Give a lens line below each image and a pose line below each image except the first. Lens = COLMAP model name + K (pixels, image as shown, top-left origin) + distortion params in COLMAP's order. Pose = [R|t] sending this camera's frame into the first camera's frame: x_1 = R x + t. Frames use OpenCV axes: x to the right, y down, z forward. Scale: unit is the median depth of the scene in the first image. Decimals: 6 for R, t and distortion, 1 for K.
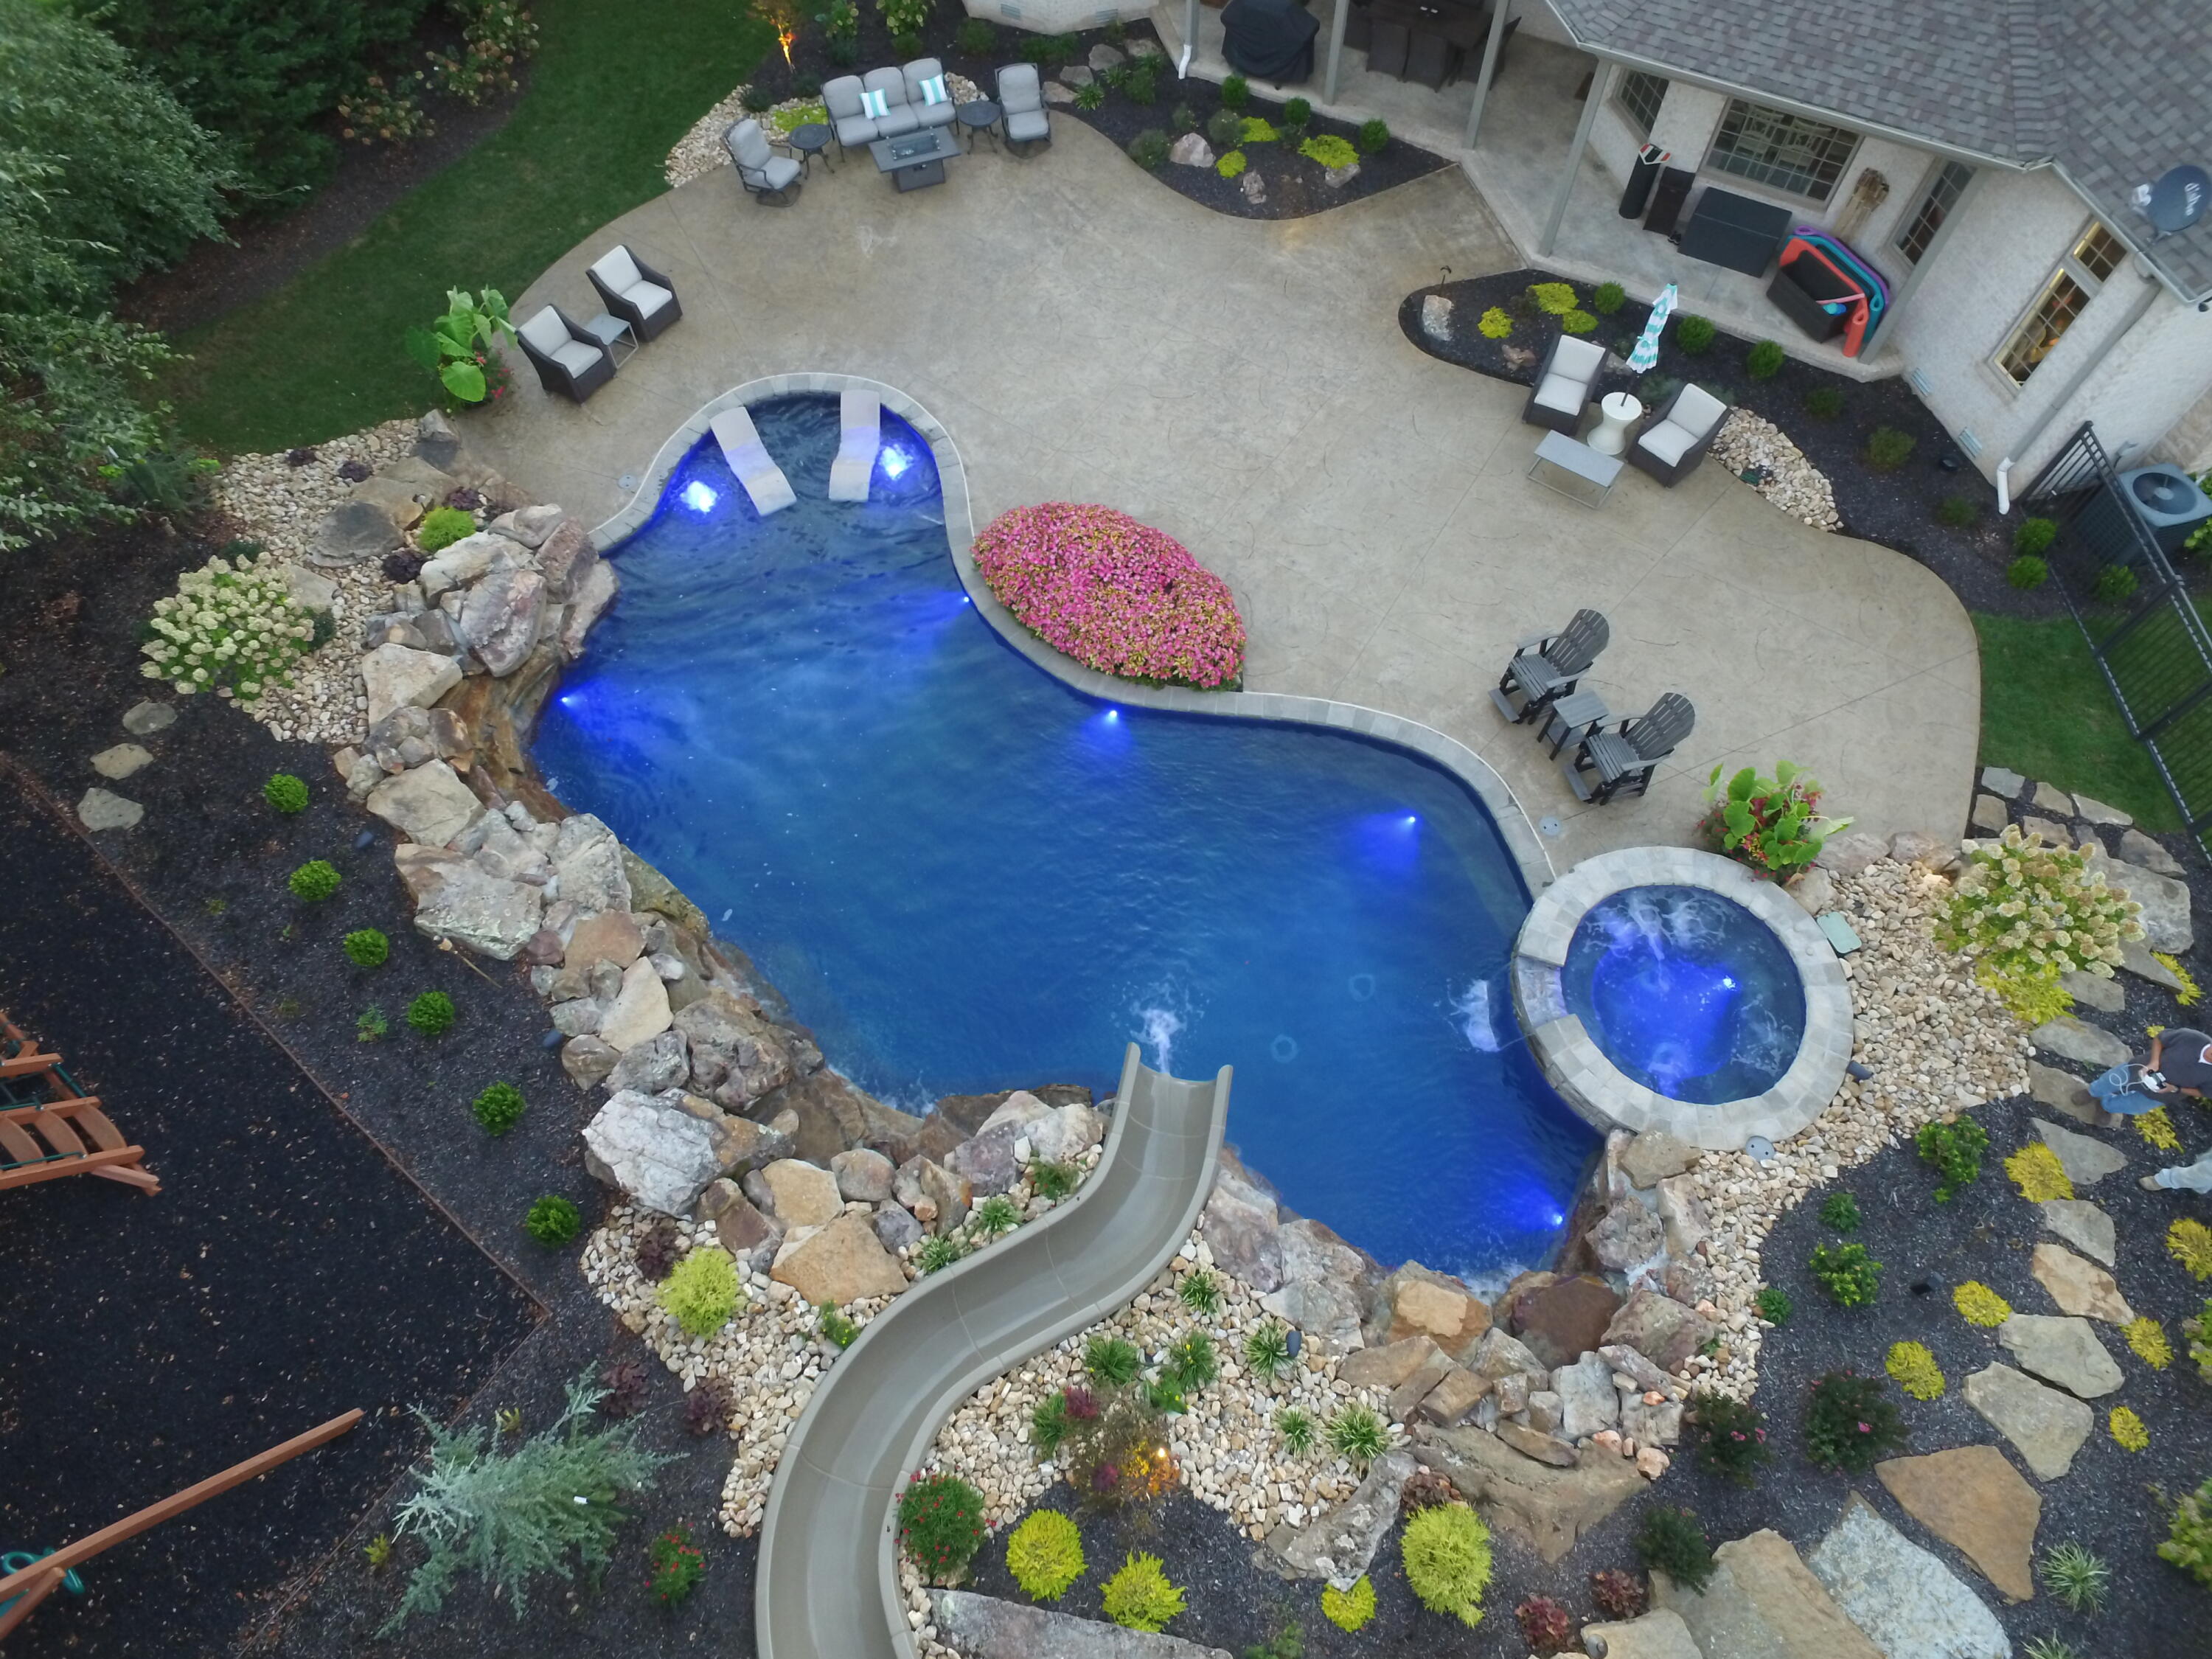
lens RADIAL K [[1290.1, 0, 1105.4], [0, 1290.1, 831.3], [0, 0, 1]] dist [-0.008926, 0.013566]
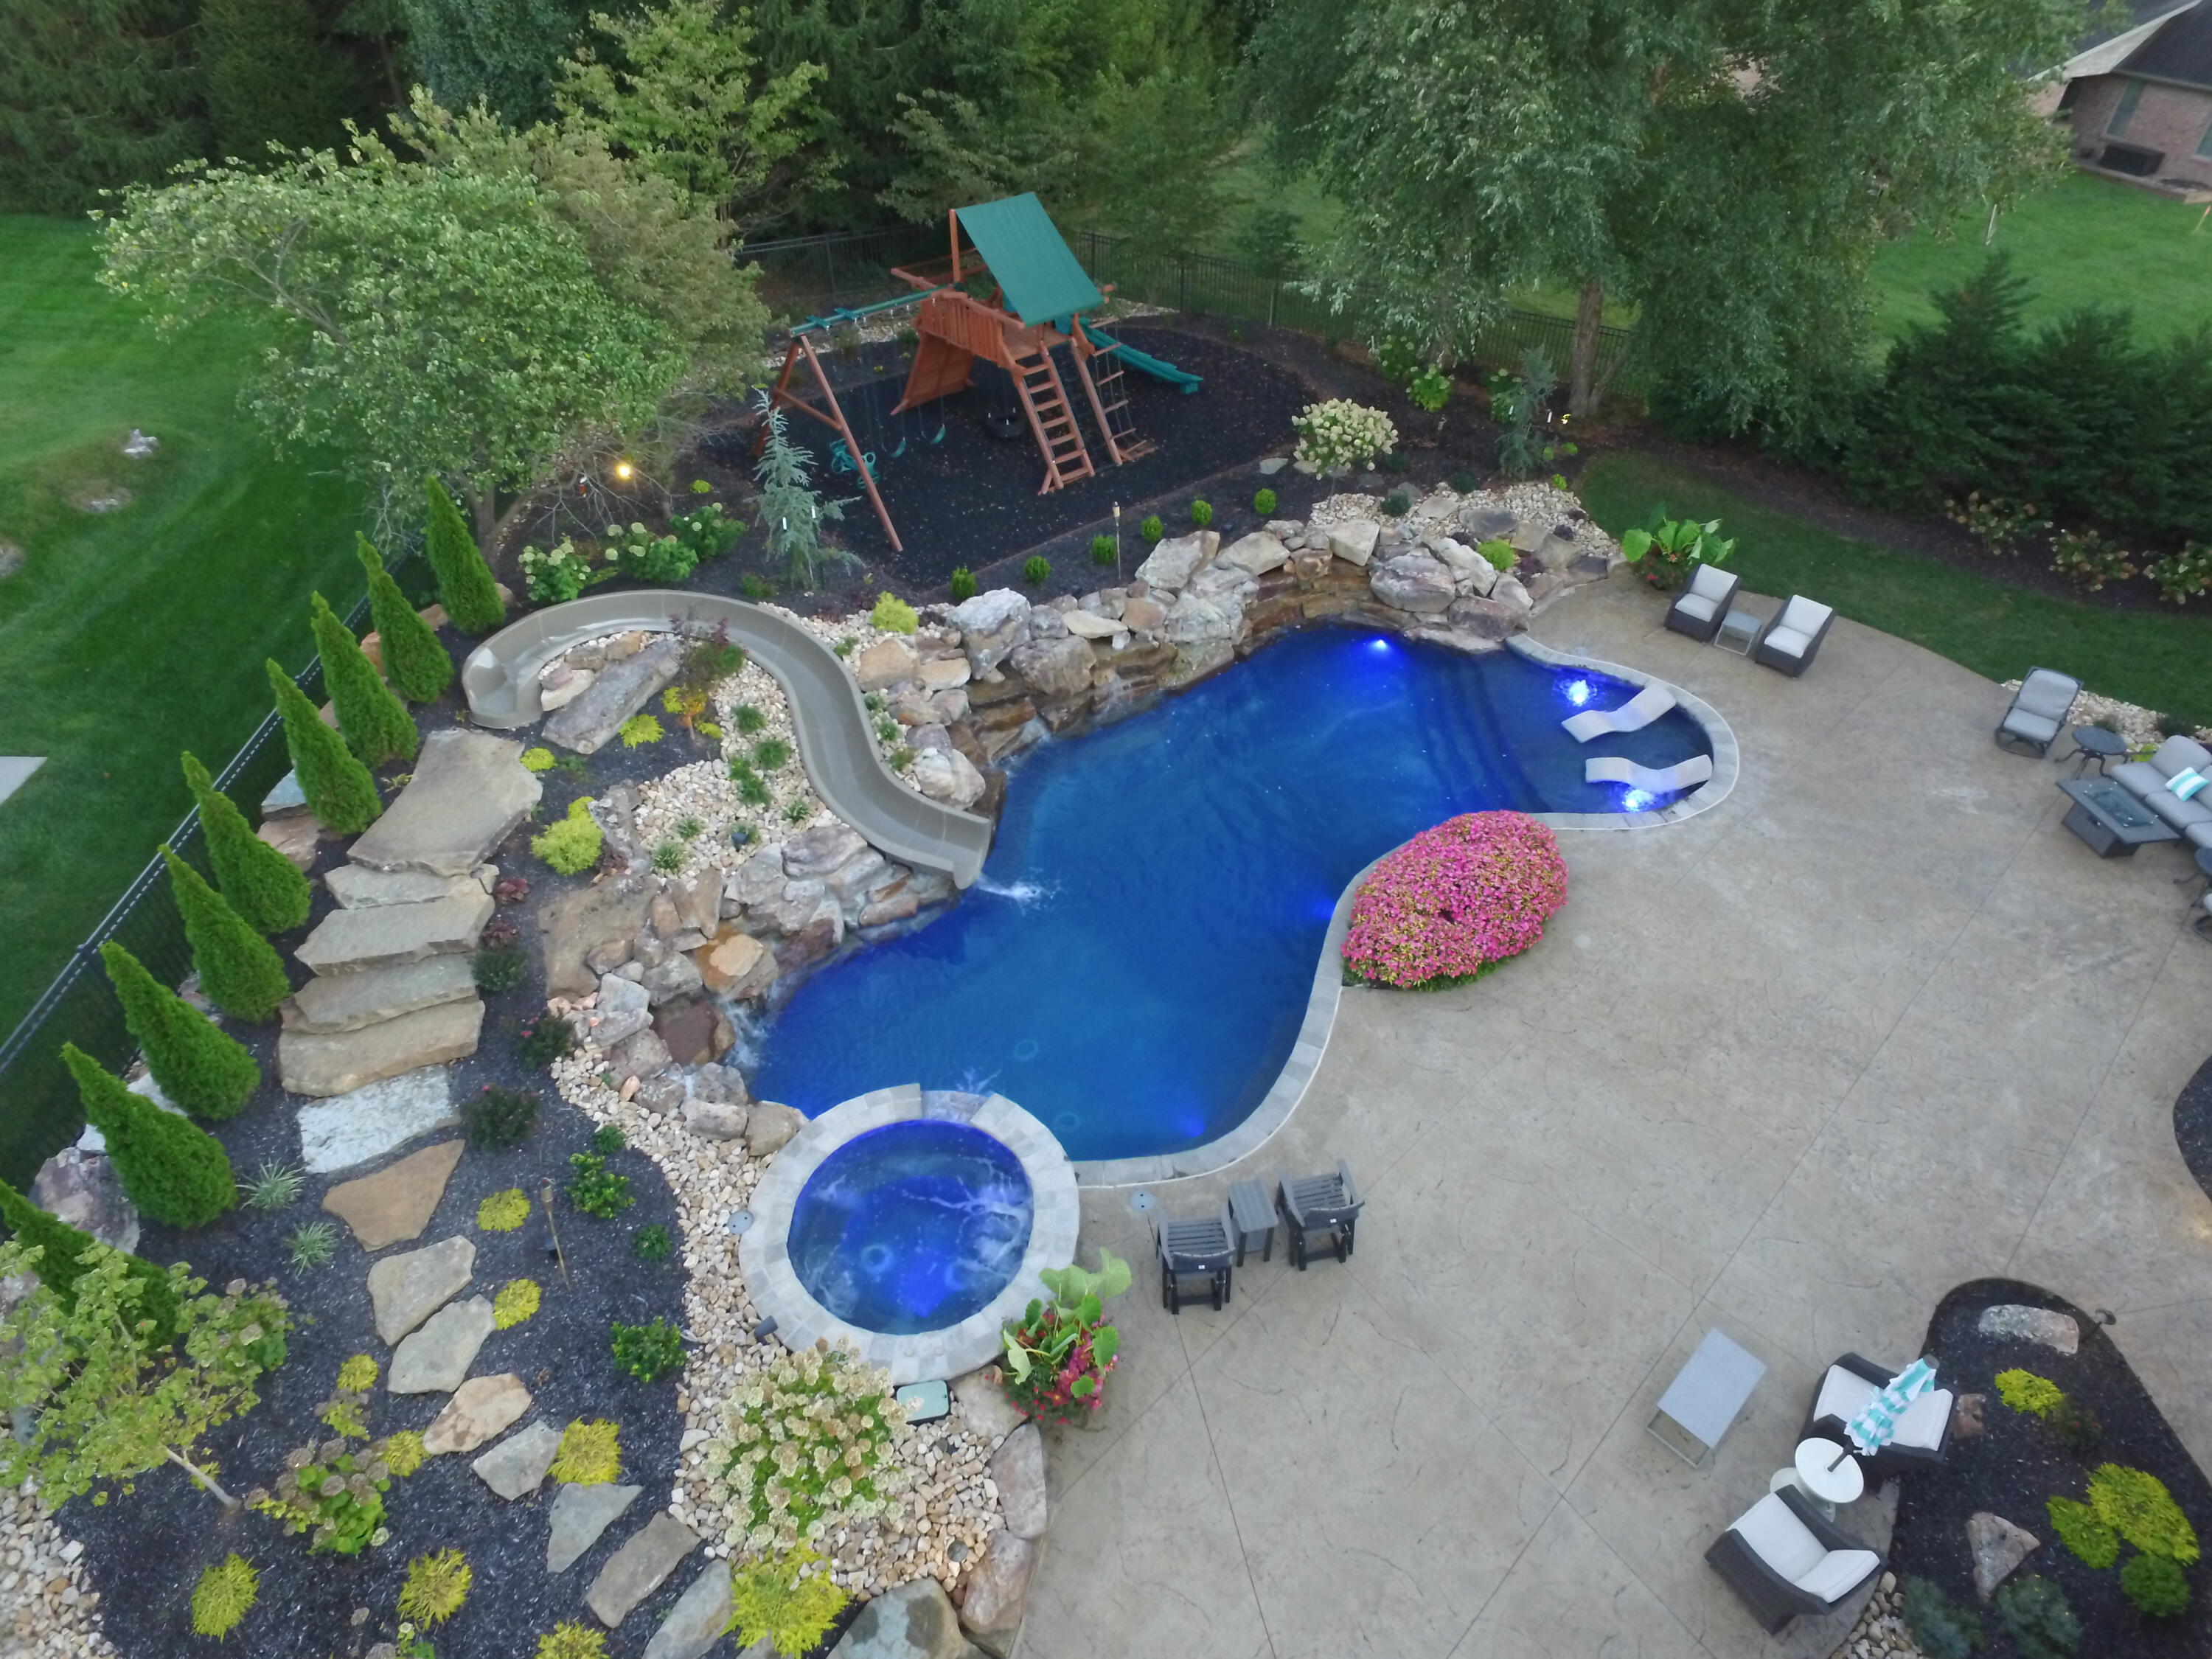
lens RADIAL K [[1290.1, 0, 1105.1], [0, 1290.1, 825.0], [0, 0, 1]] dist [-0.008926, 0.013566]
pose [[-0.184002, 0.650111, -0.737224, 0.976633], [-0.855884, 0.262838, 0.445398, -0.525899], [0.483328, 0.712932, 0.508057, 0.383506]]
